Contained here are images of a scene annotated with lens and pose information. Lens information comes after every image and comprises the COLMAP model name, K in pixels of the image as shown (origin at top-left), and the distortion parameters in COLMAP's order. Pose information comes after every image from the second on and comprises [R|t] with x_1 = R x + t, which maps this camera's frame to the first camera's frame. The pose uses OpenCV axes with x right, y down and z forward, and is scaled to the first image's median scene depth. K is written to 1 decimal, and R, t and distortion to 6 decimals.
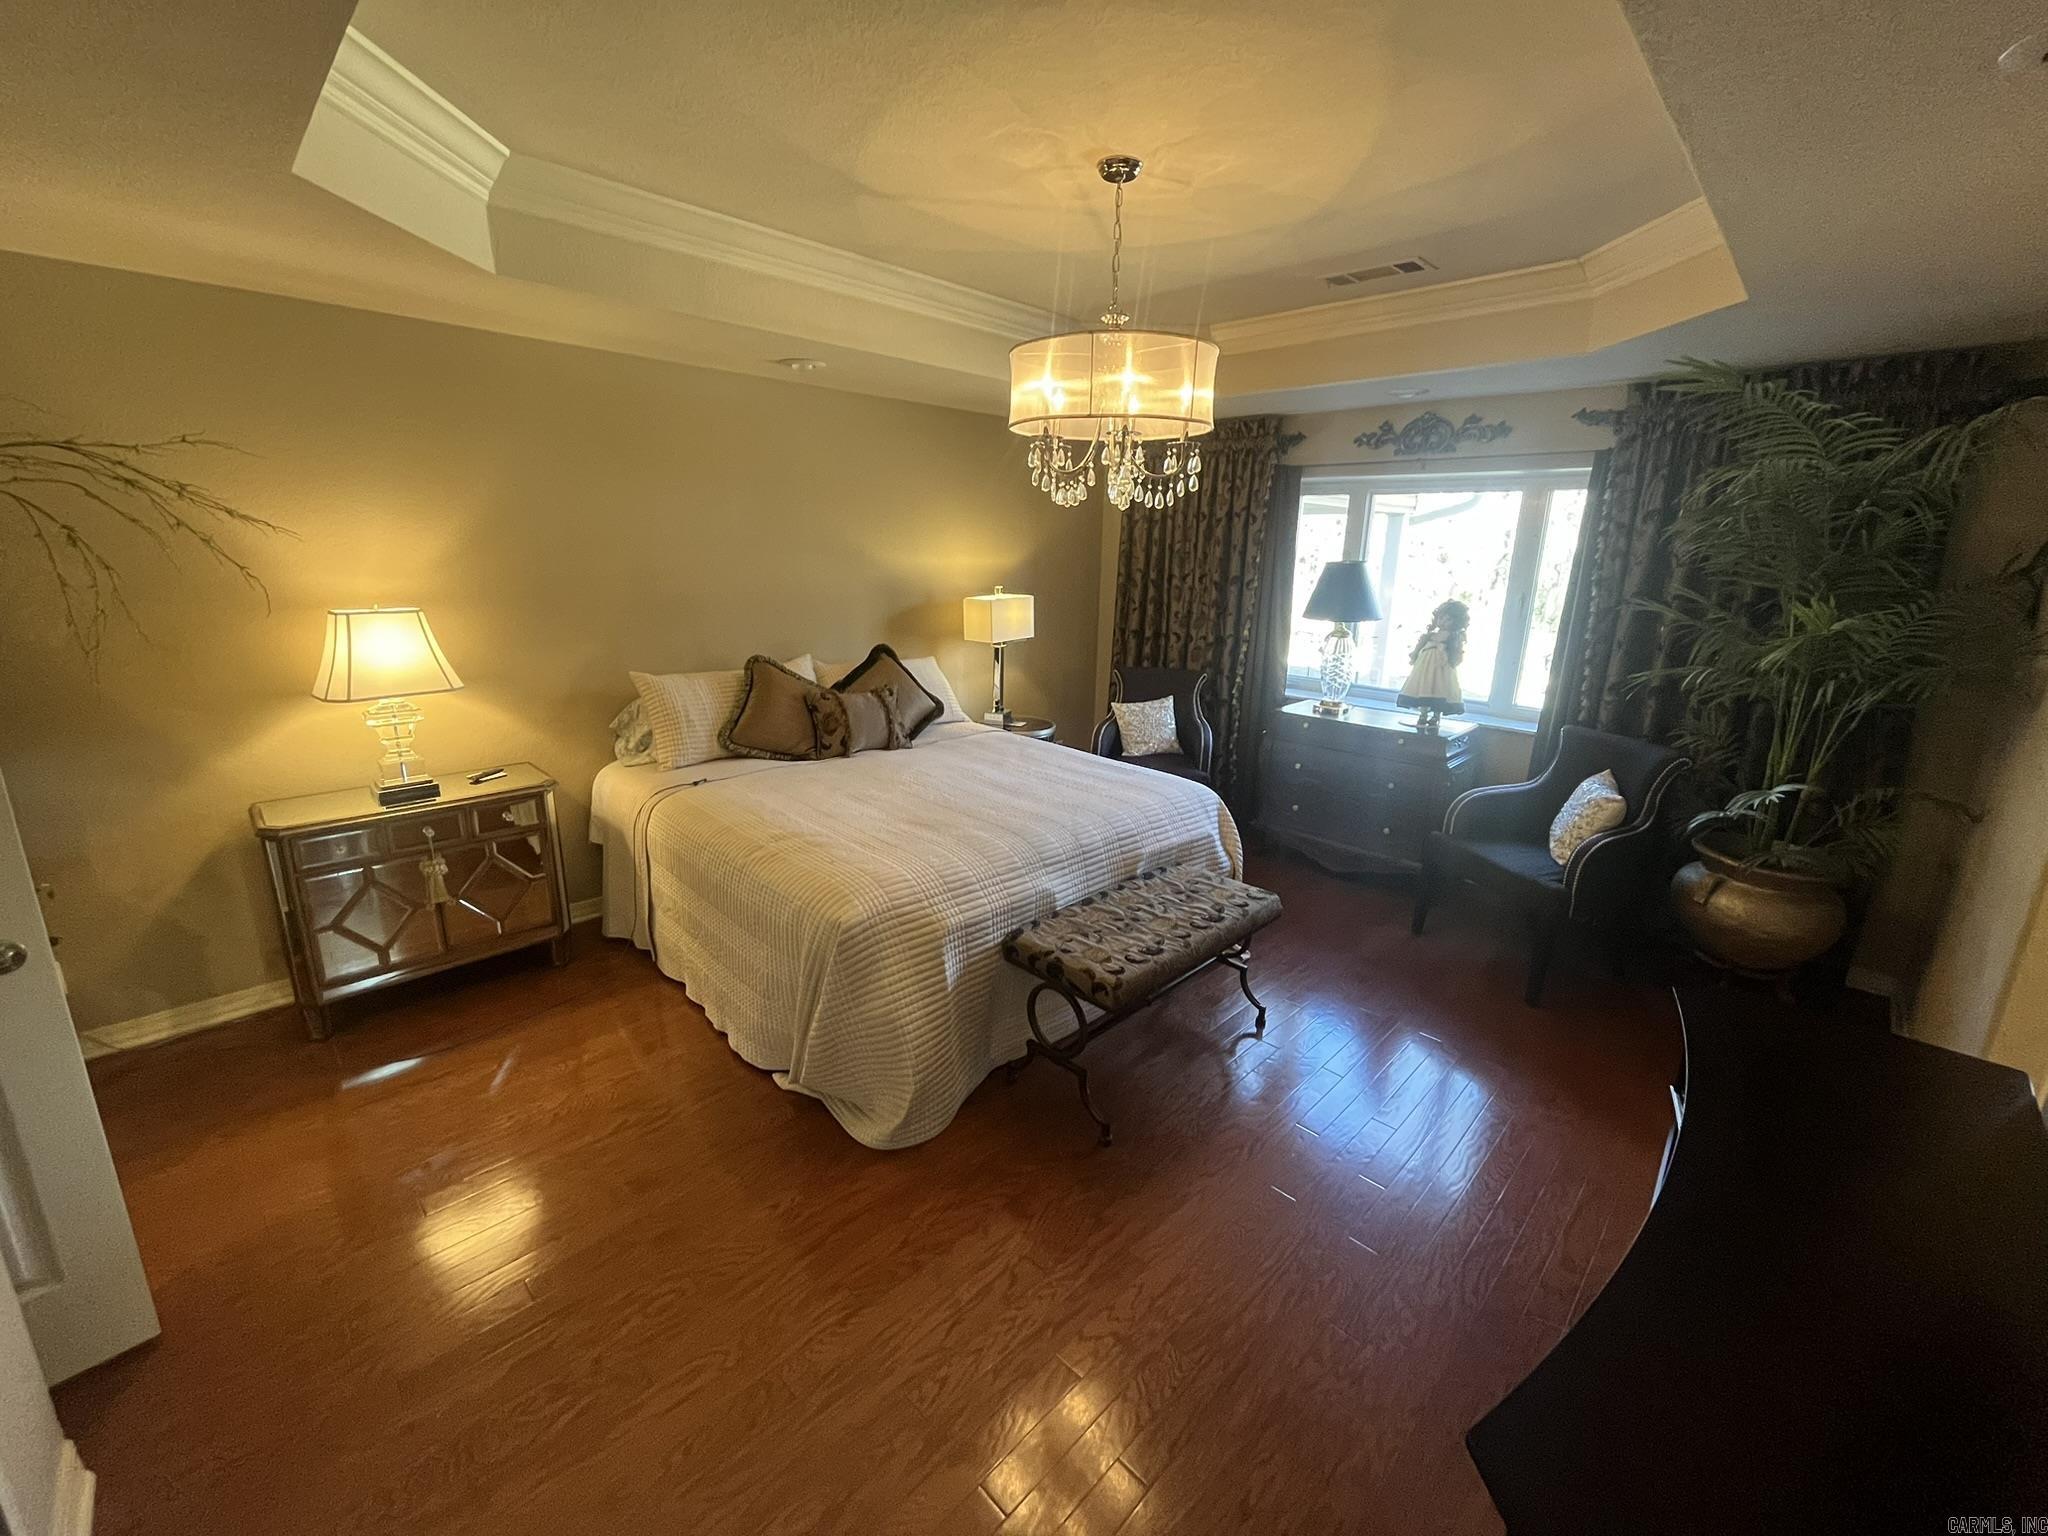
lens RADIAL K [[835.2, 0, 1011.9], [0, 835.2, 763.0], [0, 0, 1]] dist [-0.003409, 0.000066]
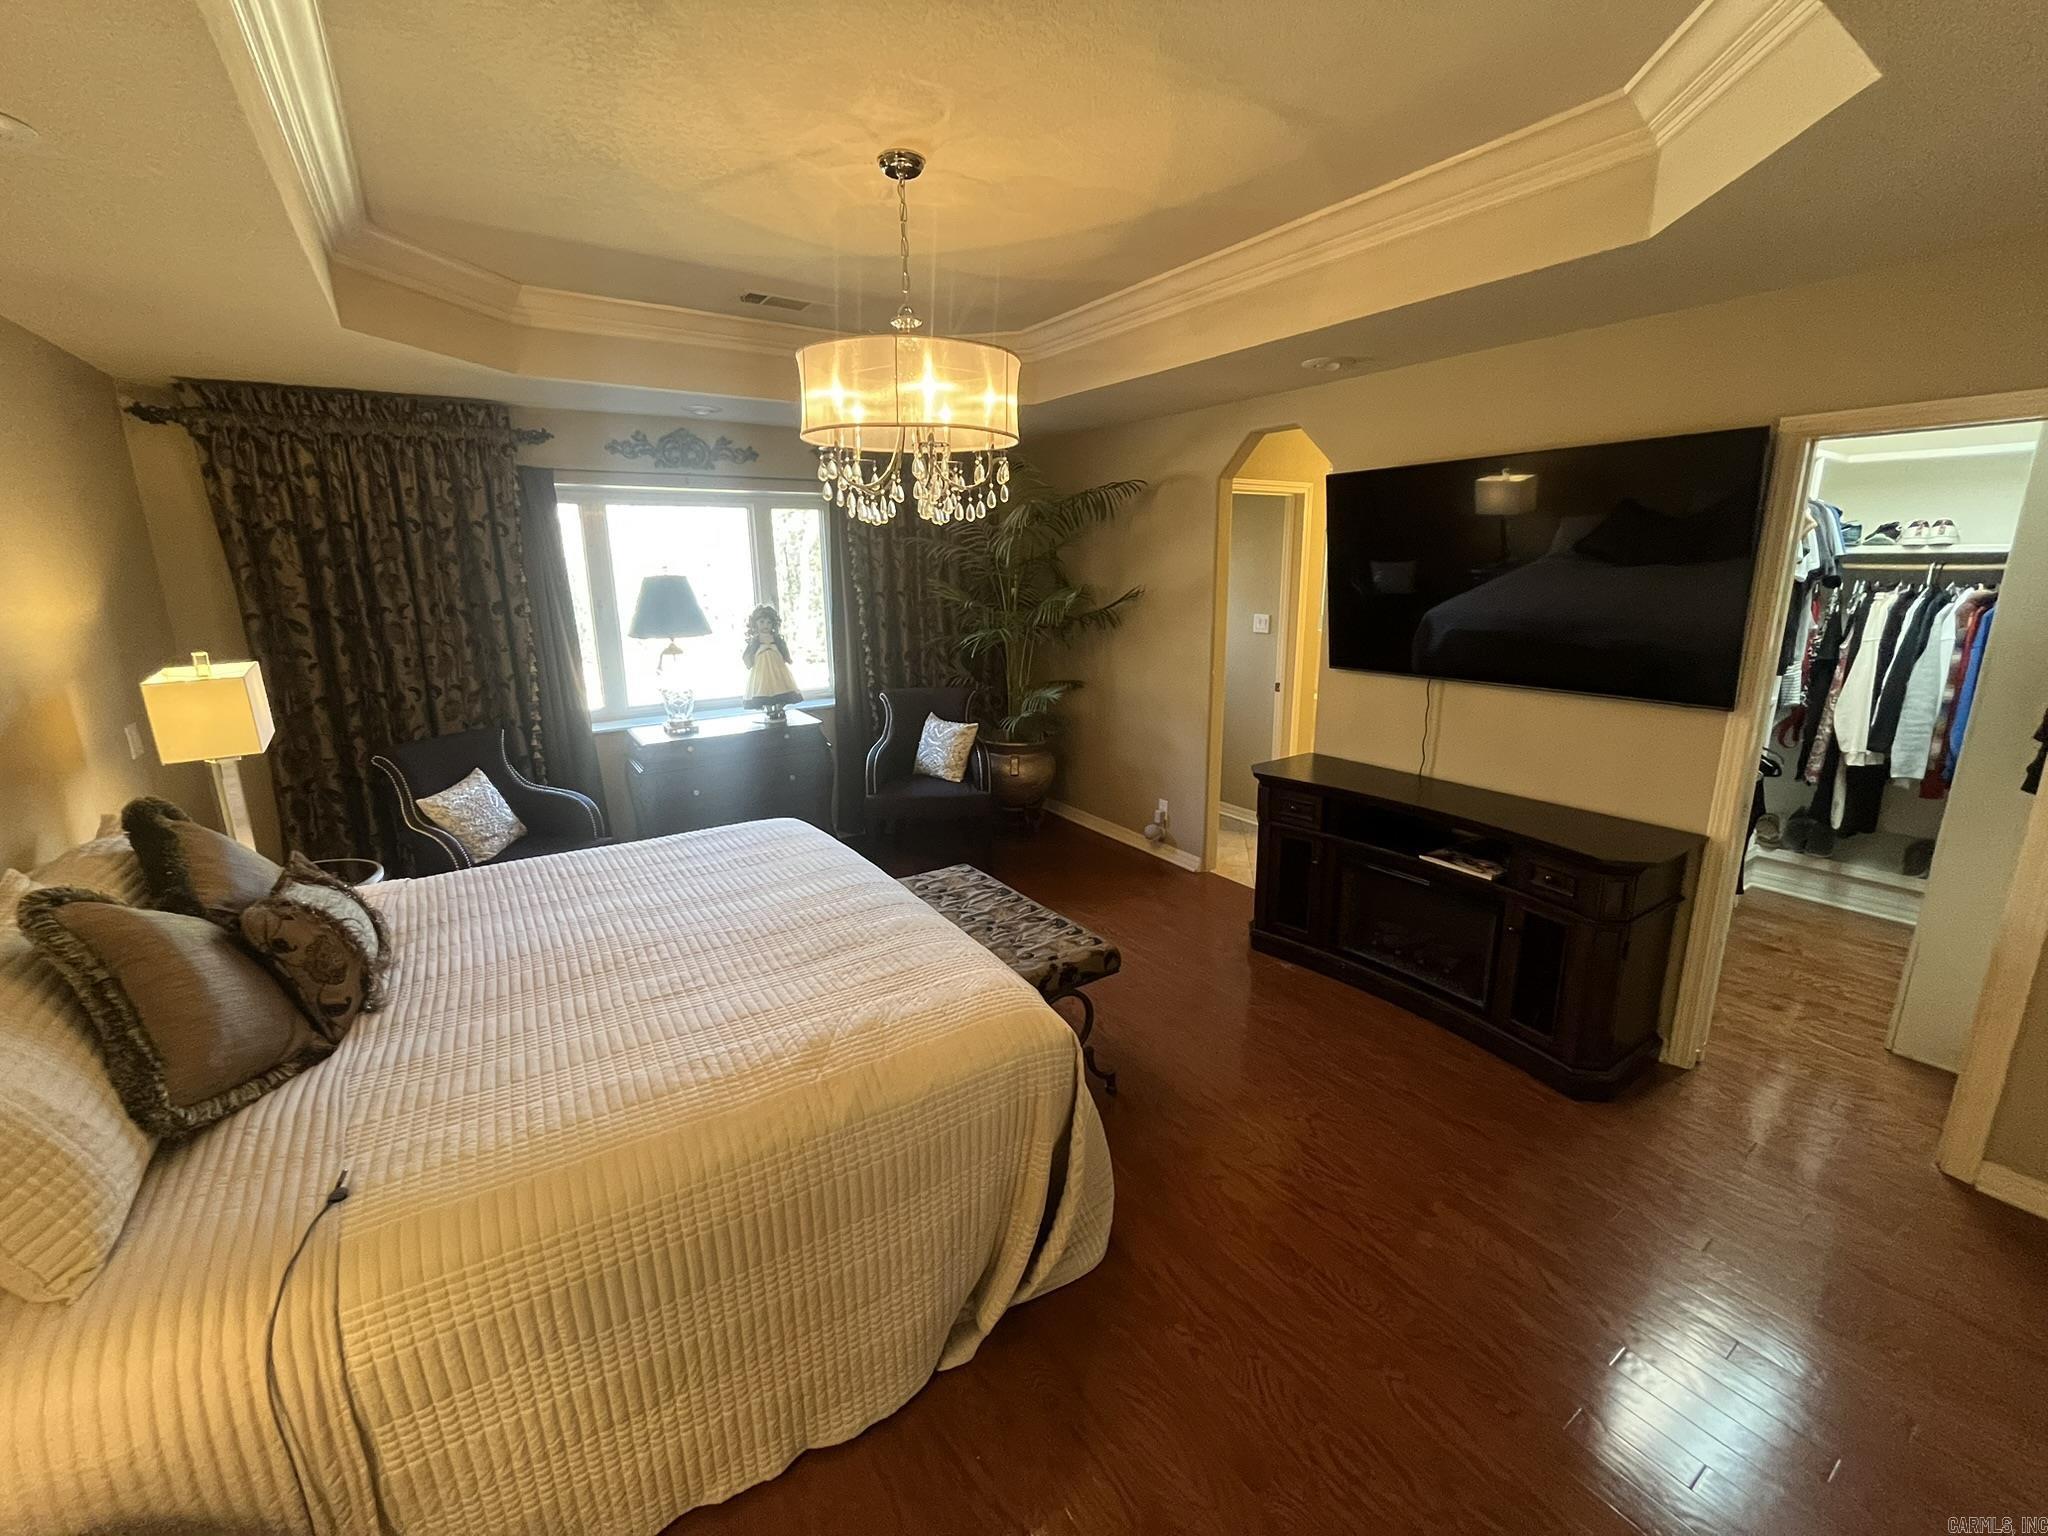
lens RADIAL K [[835.2, 0, 1030.3], [0, 835.2, 761.8], [0, 0, 1]] dist [-0.003409, 0.000066]
pose [[0.180950, -0.255041, 0.949848, -0.602850], [0.264080, 0.942923, 0.202873, -0.152979], [-0.947375, 0.214126, 0.237973, 0.520231]]
